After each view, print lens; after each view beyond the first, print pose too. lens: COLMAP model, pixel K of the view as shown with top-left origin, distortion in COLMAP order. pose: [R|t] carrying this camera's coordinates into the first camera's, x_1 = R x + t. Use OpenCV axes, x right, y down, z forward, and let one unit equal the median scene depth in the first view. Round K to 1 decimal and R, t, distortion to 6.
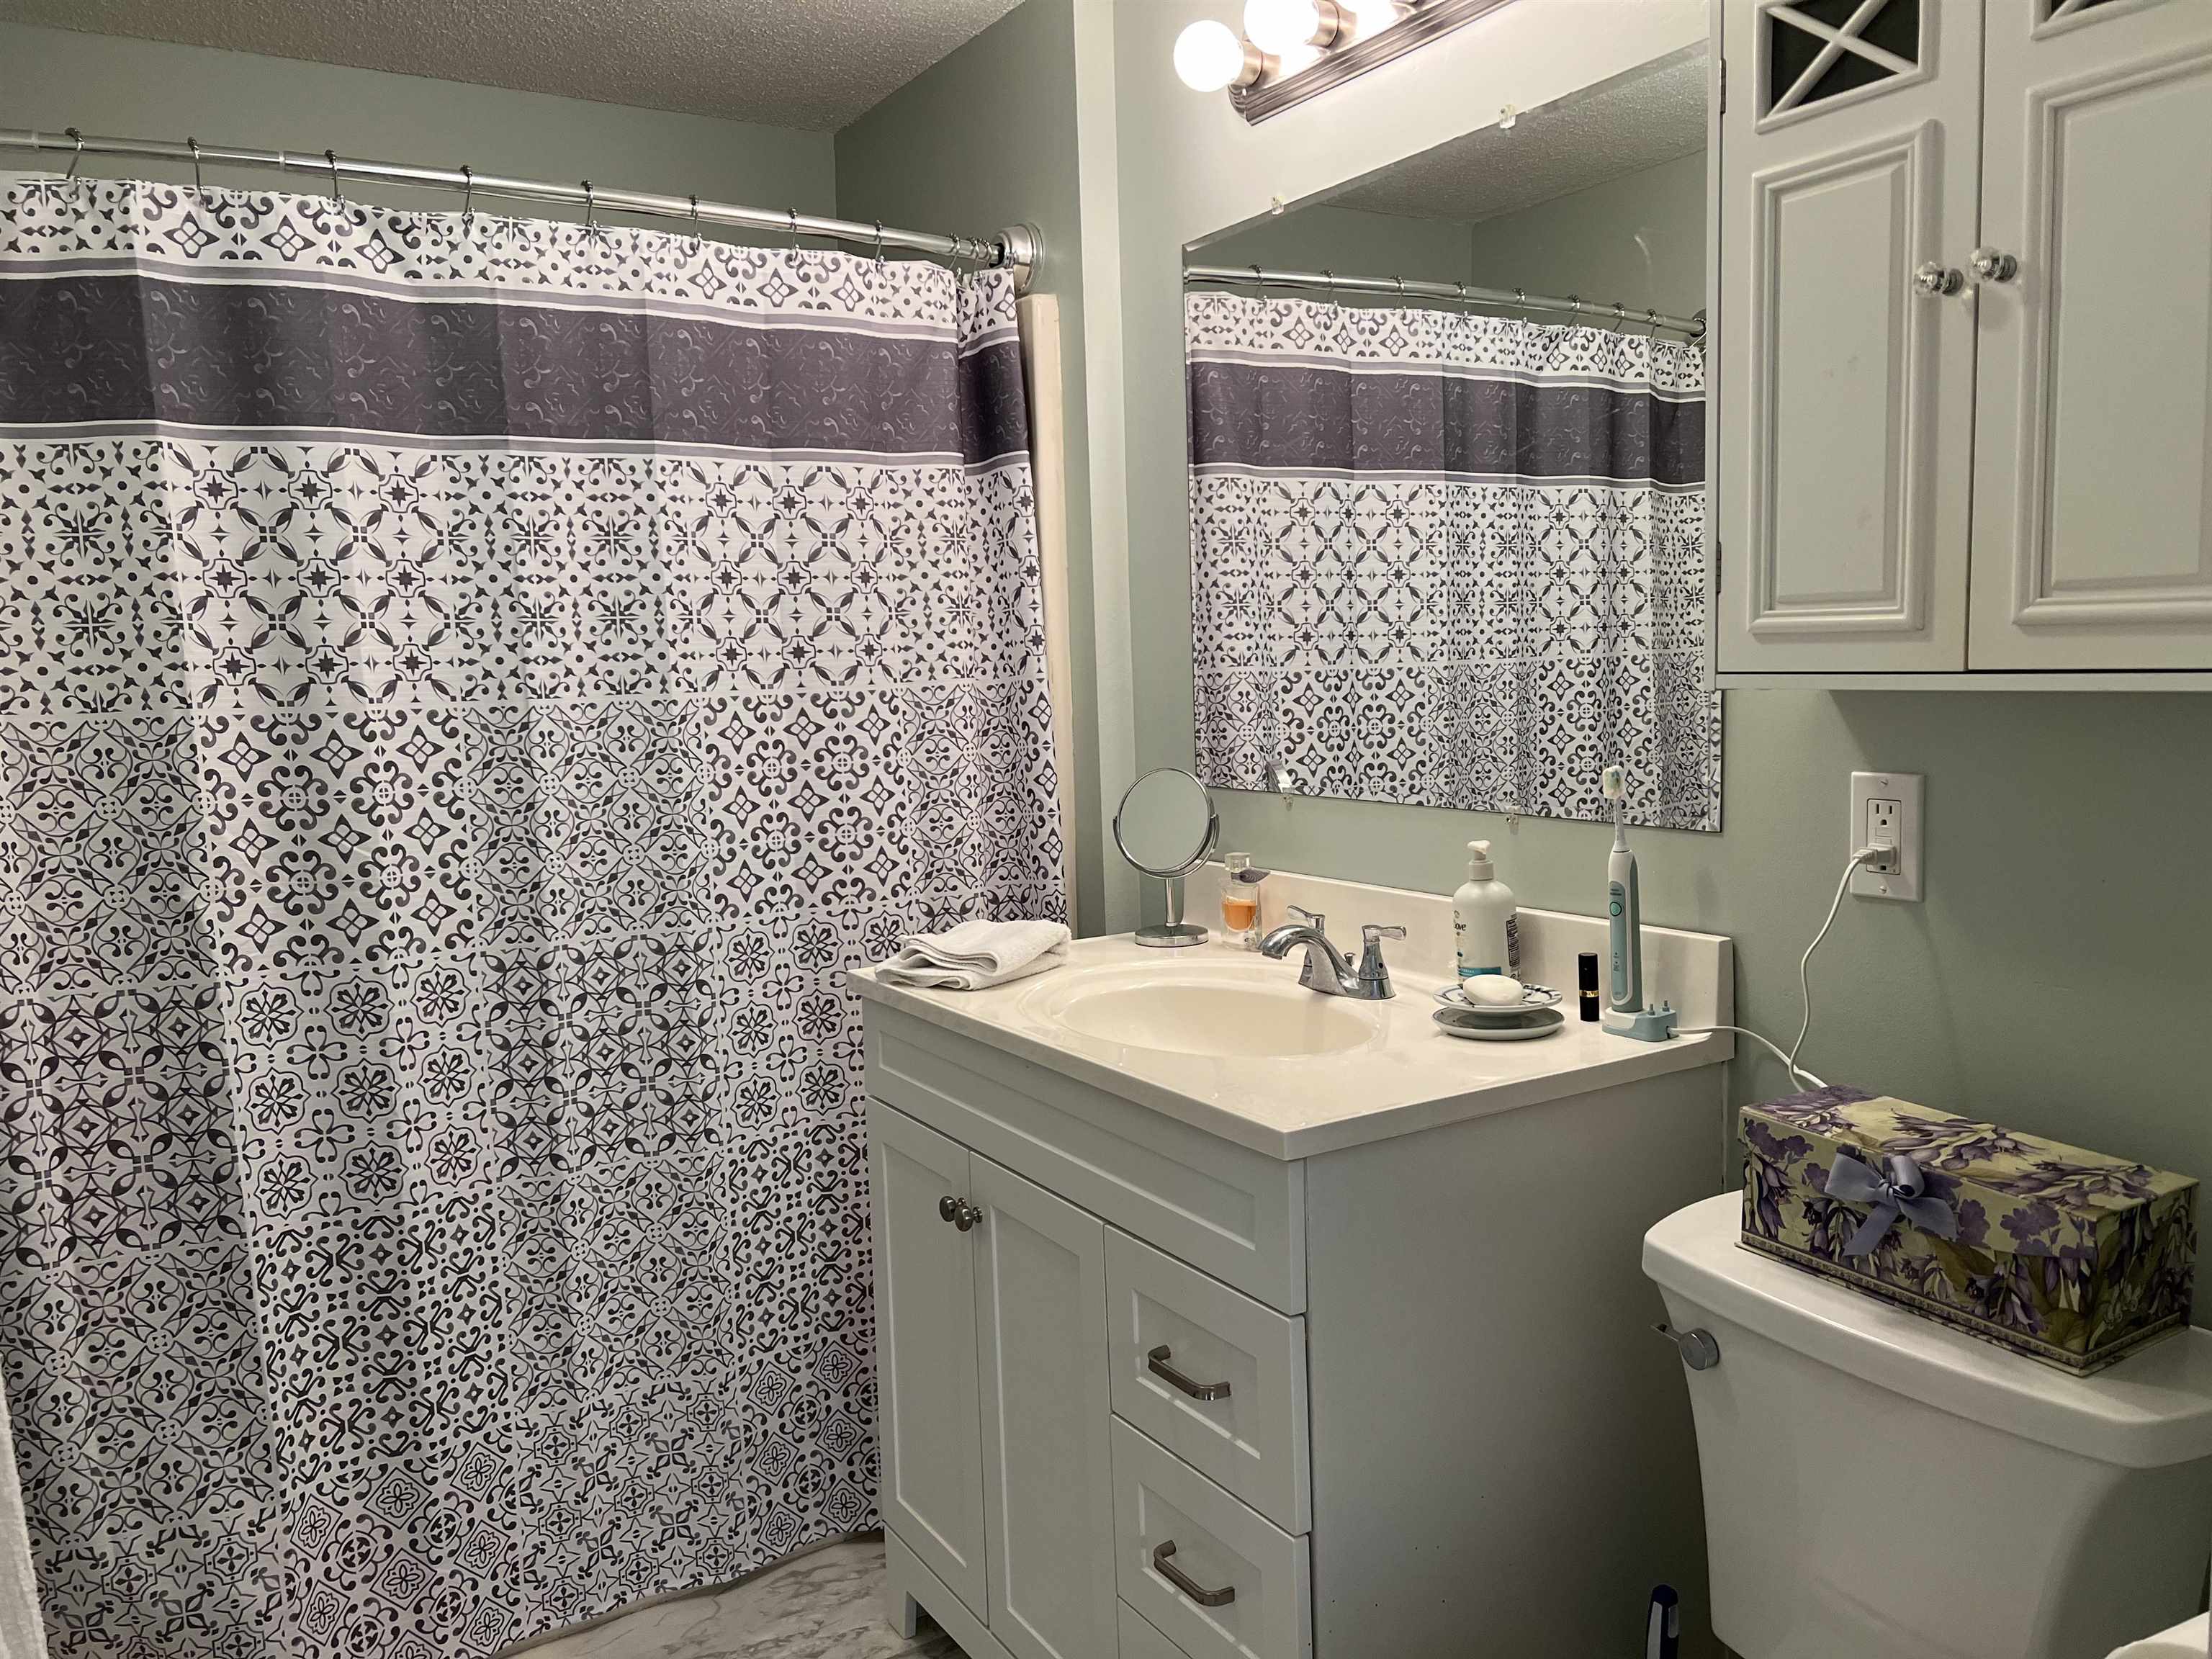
lens RADIAL K [[1660.2, 0, 1110.6], [0, 1660.2, 822.3], [0, 0, 1]] dist [0.071349, -0.095893]
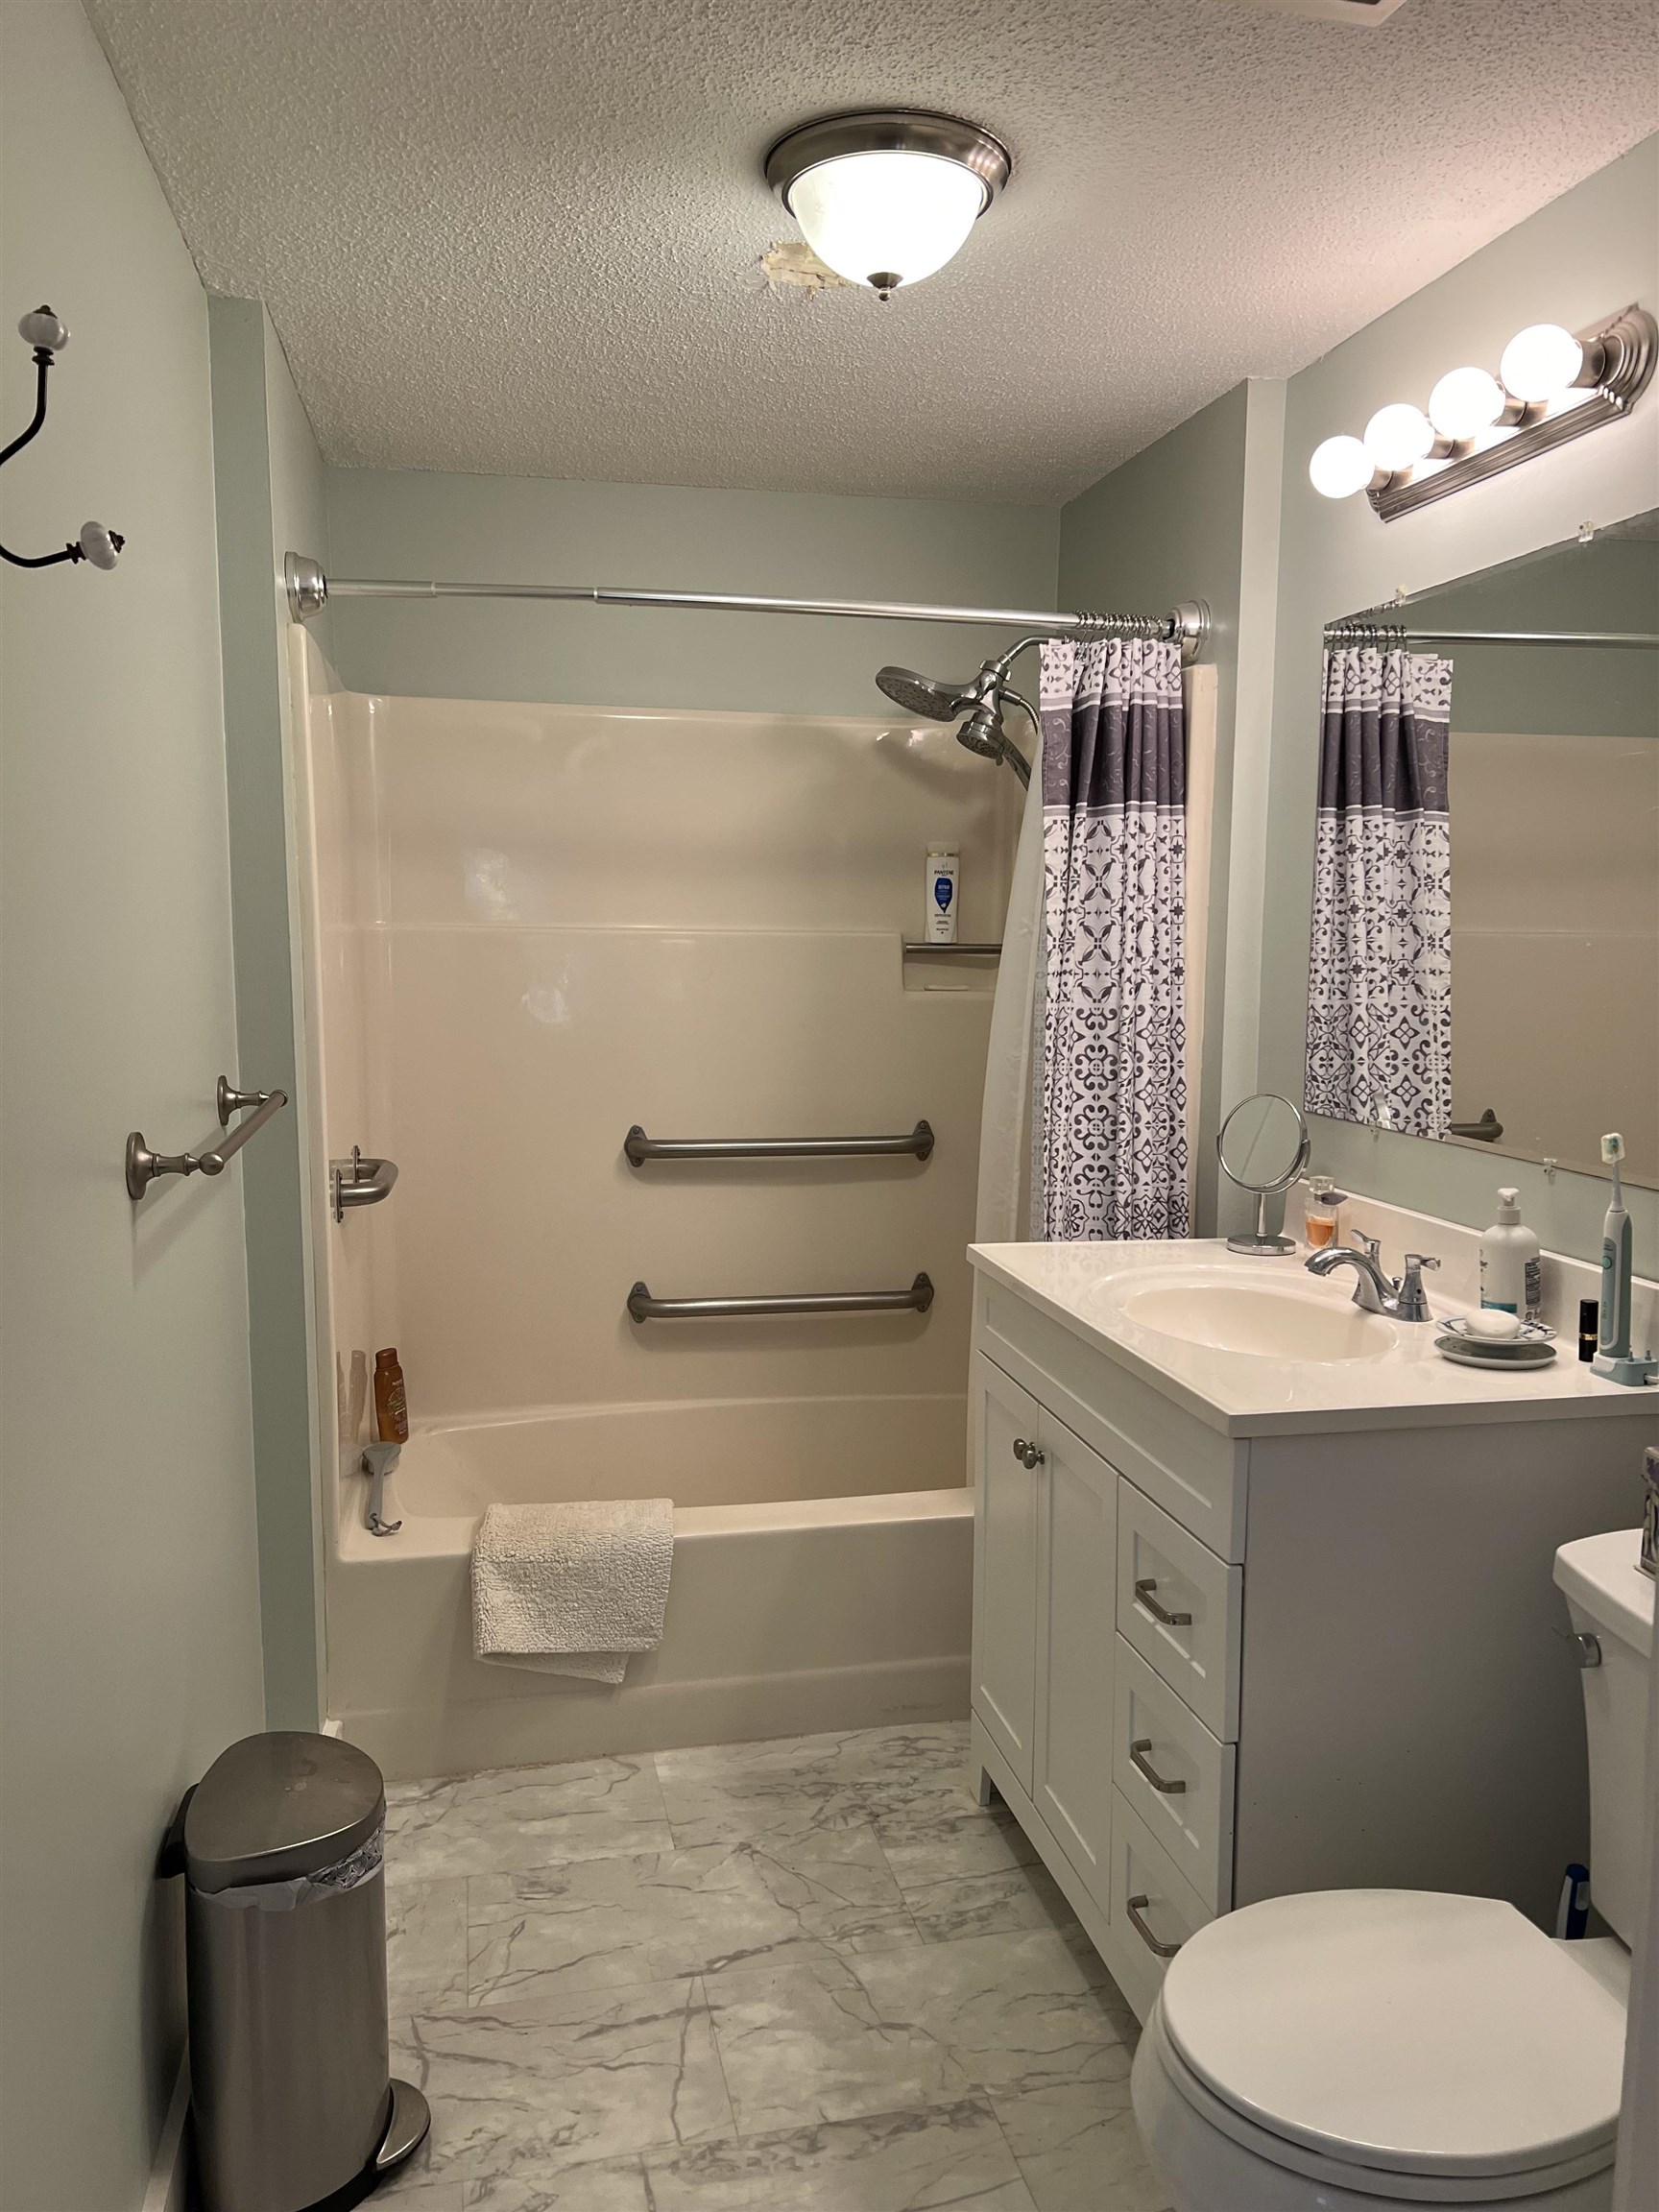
lens RADIAL K [[1660.2, 0, 822.4], [0, 1660.2, 1108.4], [0, 0, 1]] dist [0.071349, -0.095893]
pose [[0.937363, 0.075300, -0.340118, 0.163688], [-0.072696, 0.997145, 0.020414, -0.030045], [0.340684, 0.005590, 0.940161, -0.191373]]
